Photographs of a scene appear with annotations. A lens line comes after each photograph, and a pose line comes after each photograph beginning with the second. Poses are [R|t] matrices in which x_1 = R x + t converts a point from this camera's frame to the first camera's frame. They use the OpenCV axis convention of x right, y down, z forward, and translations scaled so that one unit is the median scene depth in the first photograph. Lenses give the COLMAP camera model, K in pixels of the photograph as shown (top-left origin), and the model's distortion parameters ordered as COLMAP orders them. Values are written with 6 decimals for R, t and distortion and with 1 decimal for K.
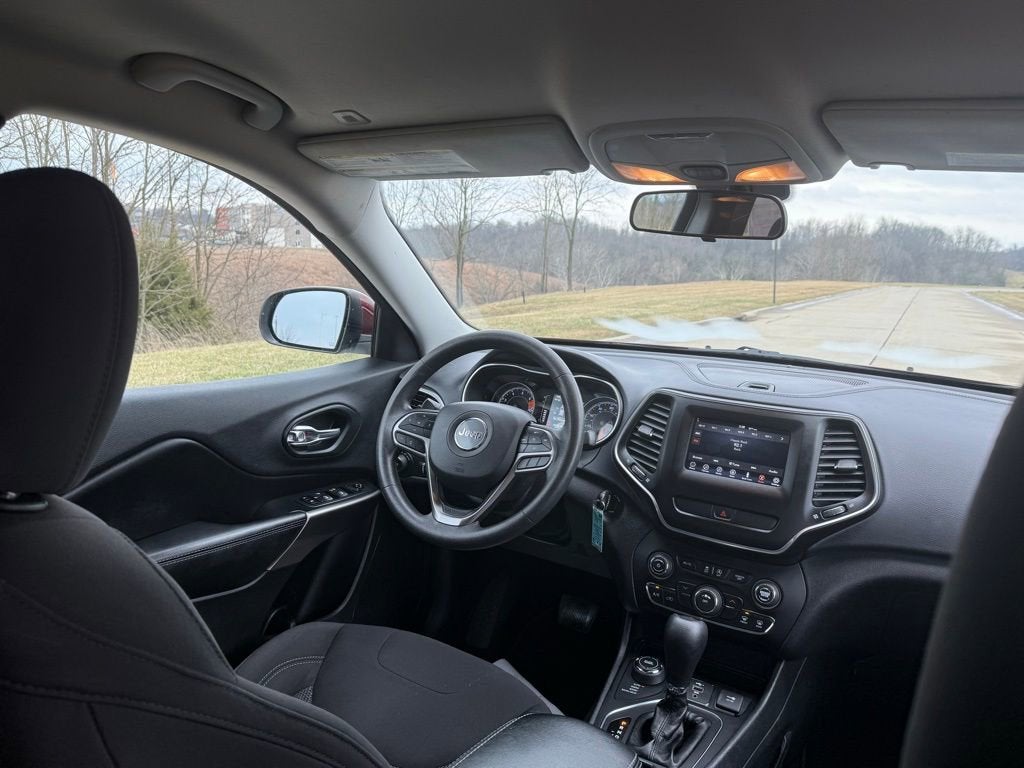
lens RADIAL K [[718.6, 0, 503.6], [0, 718.6, 378.0], [0, 0, 1]] dist [0.029935, -0.035754]
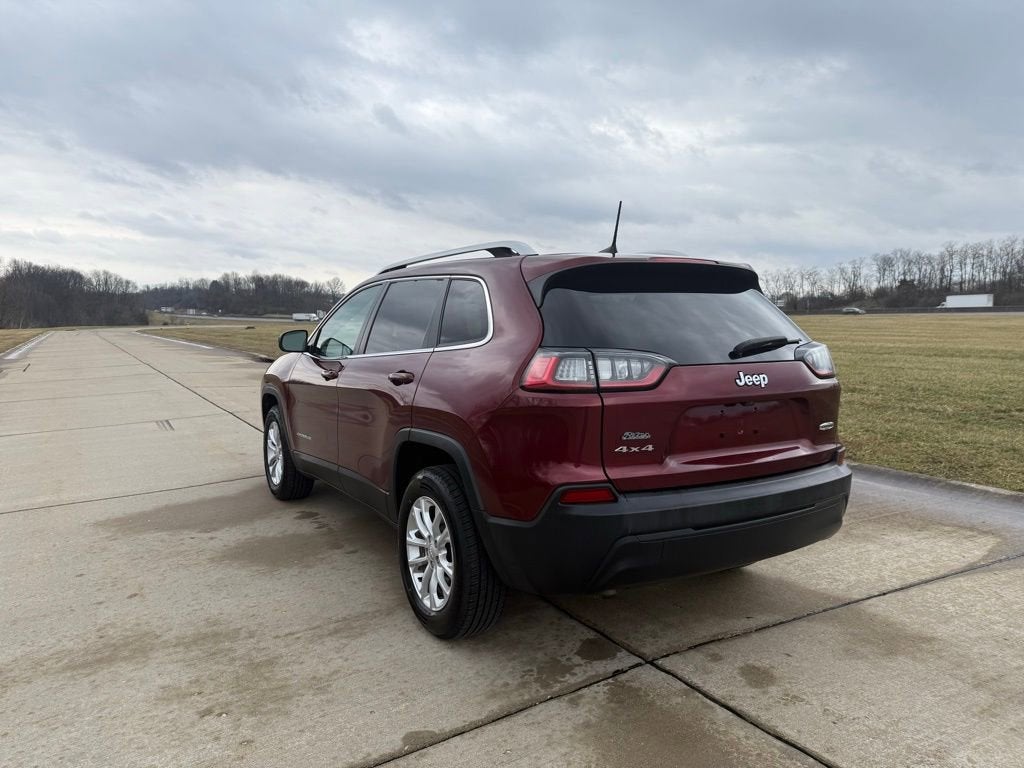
lens RADIAL K [[718.6, 0, 507.0], [0, 718.6, 389.0], [0, 0, 1]] dist [0.029935, -0.035754]
pose [[0.482294, -0.130908, 0.866173, -2.269546], [0.167855, 0.984260, 0.055292, 0.061405], [-0.859777, 0.118725, 0.496676, -0.966927]]
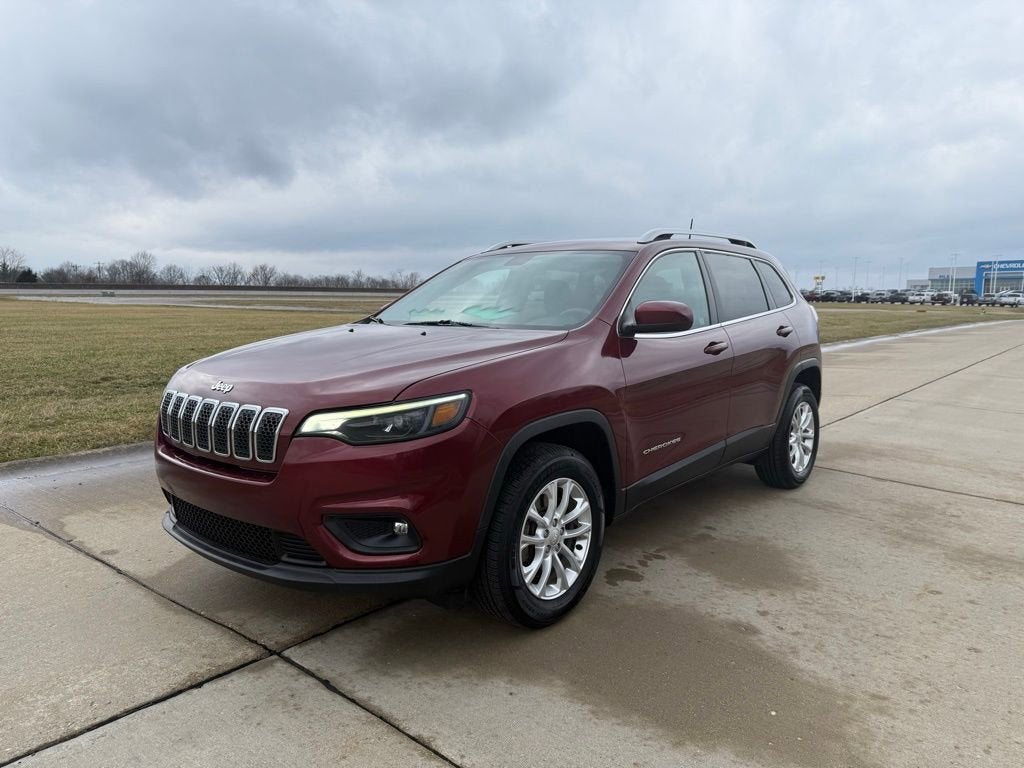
lens RADIAL K [[718.6, 0, 510.2], [0, 718.6, 402.7], [0, 0, 1]] dist [0.029935, -0.035754]
pose [[-0.982901, -0.070400, 0.170143, -0.132931], [-0.014499, 0.950745, 0.309634, -0.485776], [-0.183561, 0.301873, -0.935509, 3.127003]]
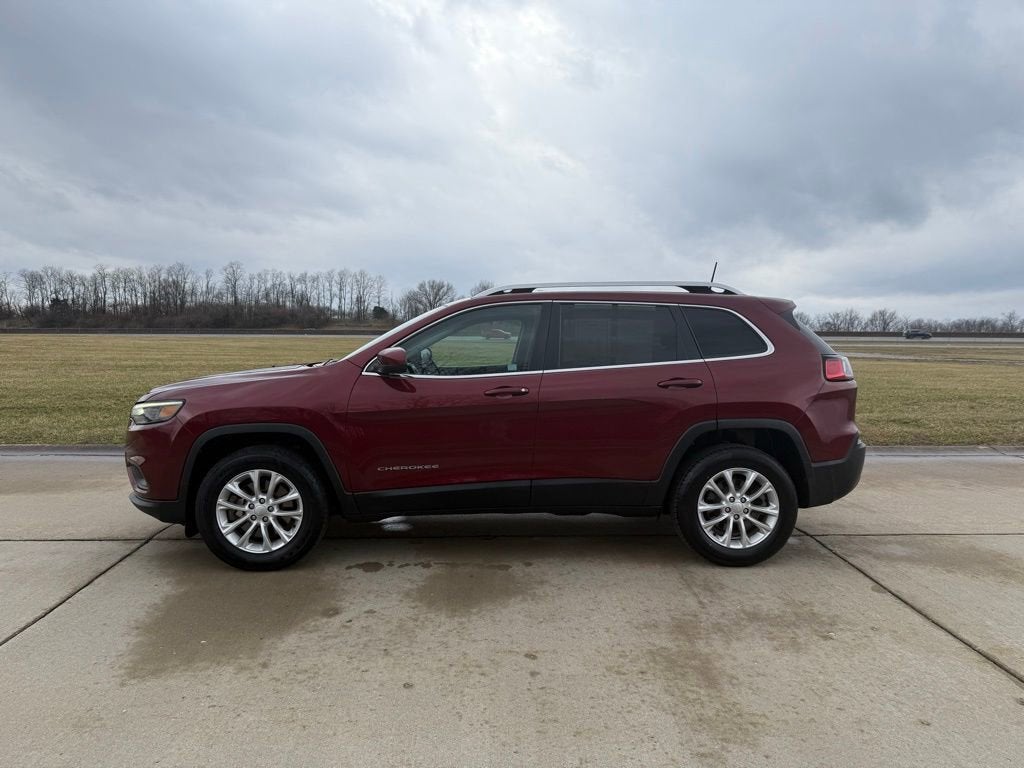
lens RADIAL K [[718.6, 0, 518.3], [0, 718.6, 377.6], [0, 0, 1]] dist [0.029935, -0.035754]
pose [[-0.545772, -0.091002, 0.832978, -2.478089], [0.106247, 0.978546, 0.176519, -0.440255], [-0.831171, 0.184841, -0.524394, 2.083821]]
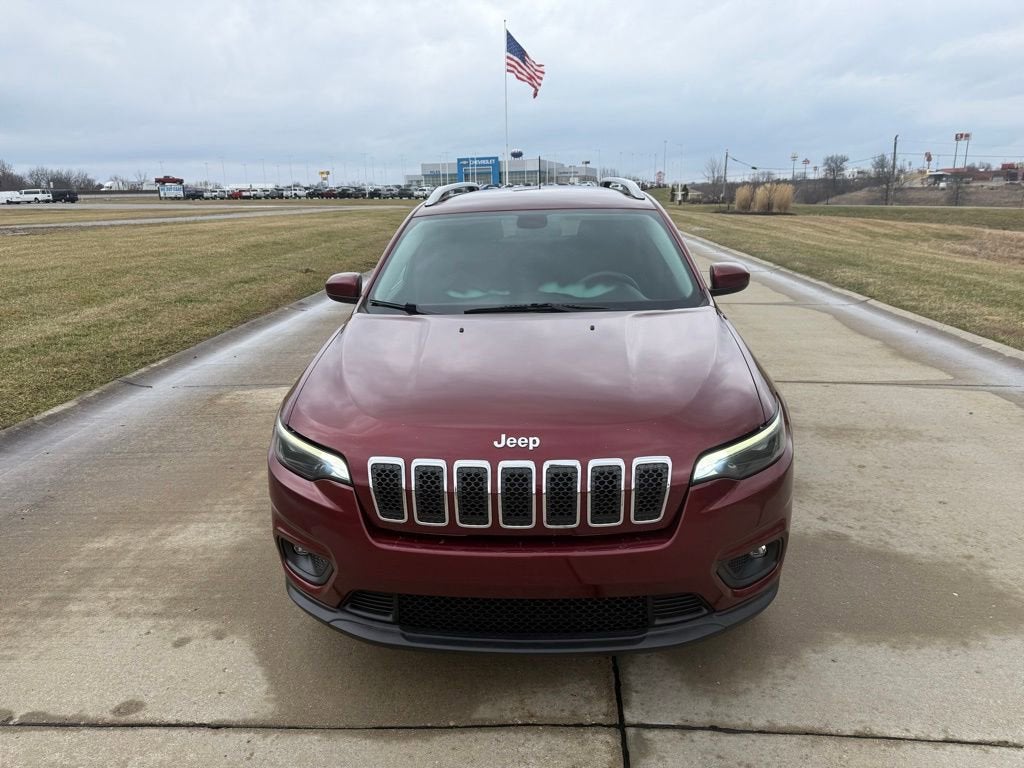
lens RADIAL K [[718.6, 0, 511.0], [0, 718.6, 400.6], [0, 0, 1]] dist [0.029935, -0.035754]
pose [[-0.892993, 0.106743, -0.437229, 1.319098], [-0.087542, 0.911719, 0.401378, -0.568323], [0.441474, 0.396704, -0.804815, 2.681296]]
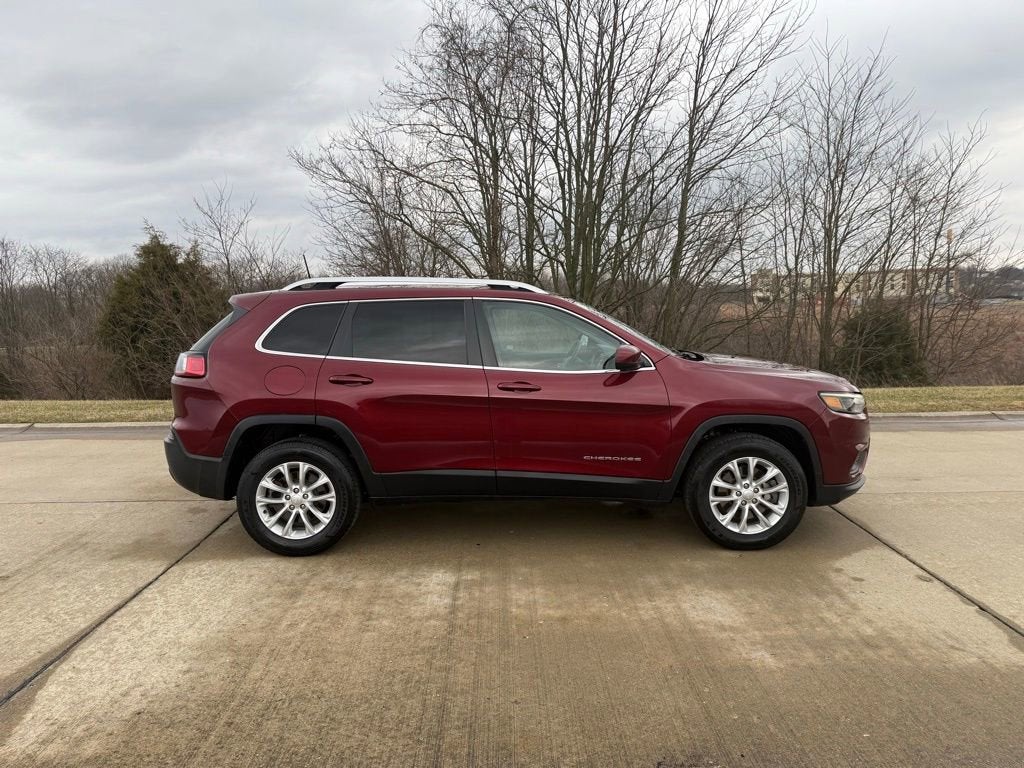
lens RADIAL K [[718.6, 0, 507.3], [0, 718.6, 382.0], [0, 0, 1]] dist [0.029935, -0.035754]
pose [[0.503517, 0.038378, -0.863133, 2.779596], [-0.105353, 0.994285, -0.017249, 0.218184], [0.857538, 0.099619, 0.504682, -1.070161]]
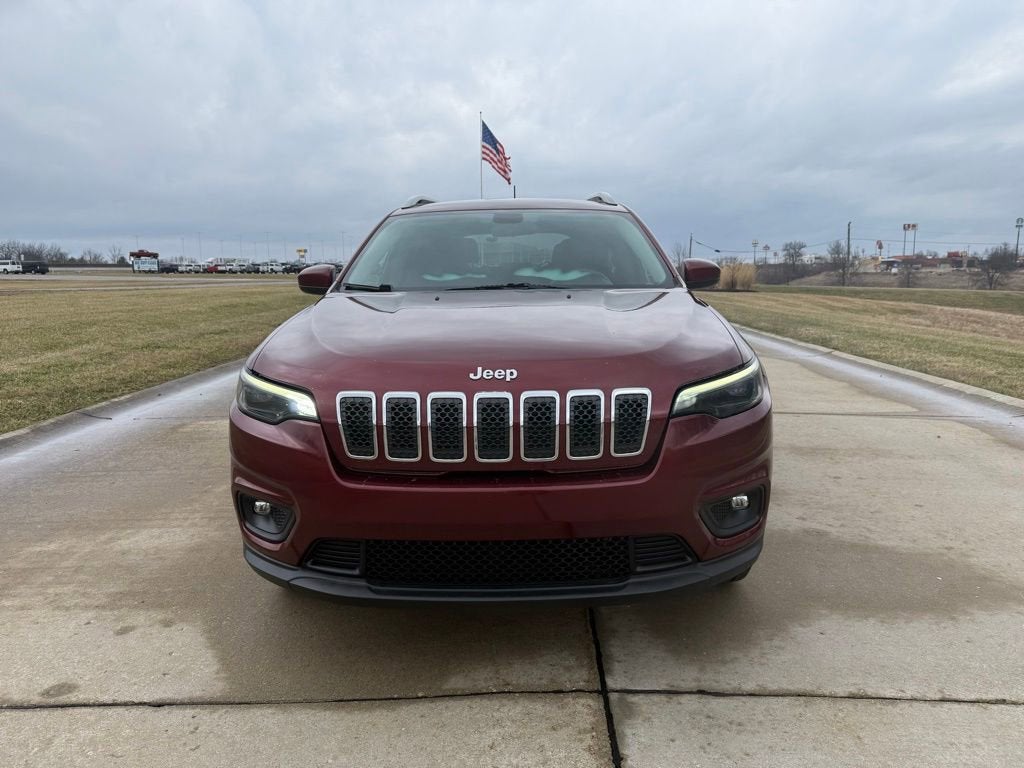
lens RADIAL K [[718.6, 0, 522.8], [0, 718.6, 393.8], [0, 0, 1]] dist [0.029935, -0.035754]
pose [[-0.868687, 0.051737, -0.492653, 1.324291], [-0.107696, 0.951018, 0.289770, -0.328572], [0.483513, 0.304776, -0.820565, 2.732861]]
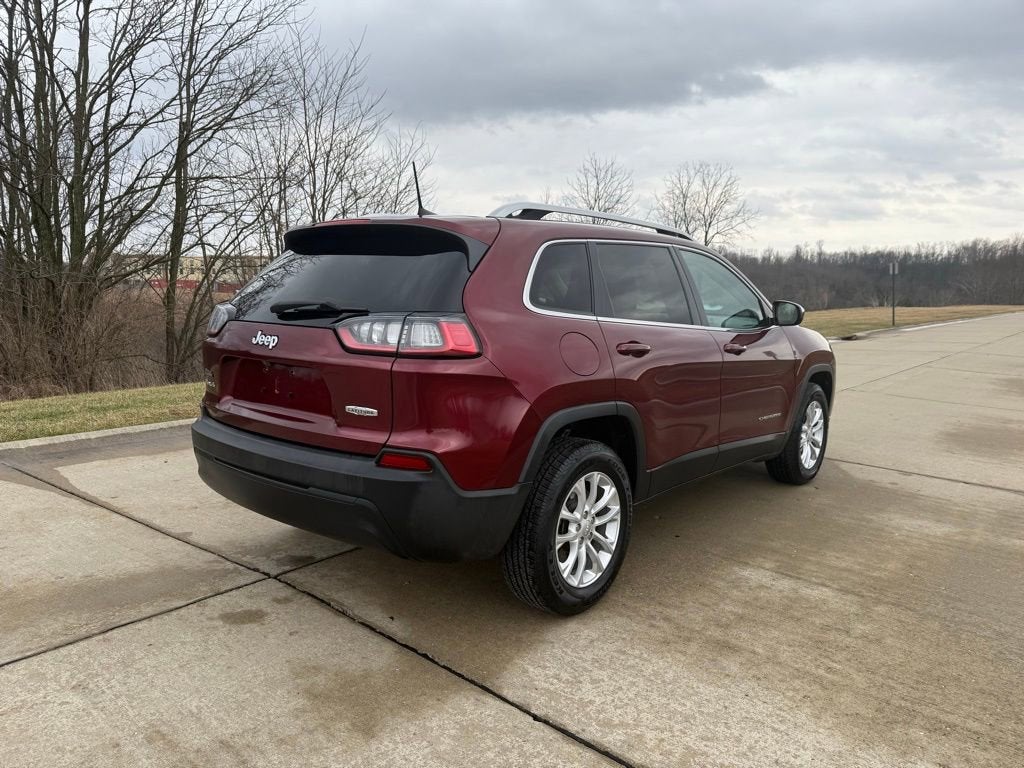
lens RADIAL K [[718.6, 0, 504.9], [0, 718.6, 393.9], [0, 0, 1]] dist [0.029935, -0.035754]
pose [[0.982765, -0.005734, -0.184769, 0.263740], [0.000773, 0.999638, -0.026906, 0.394674], [0.184856, 0.026299, 0.982414, -2.165037]]
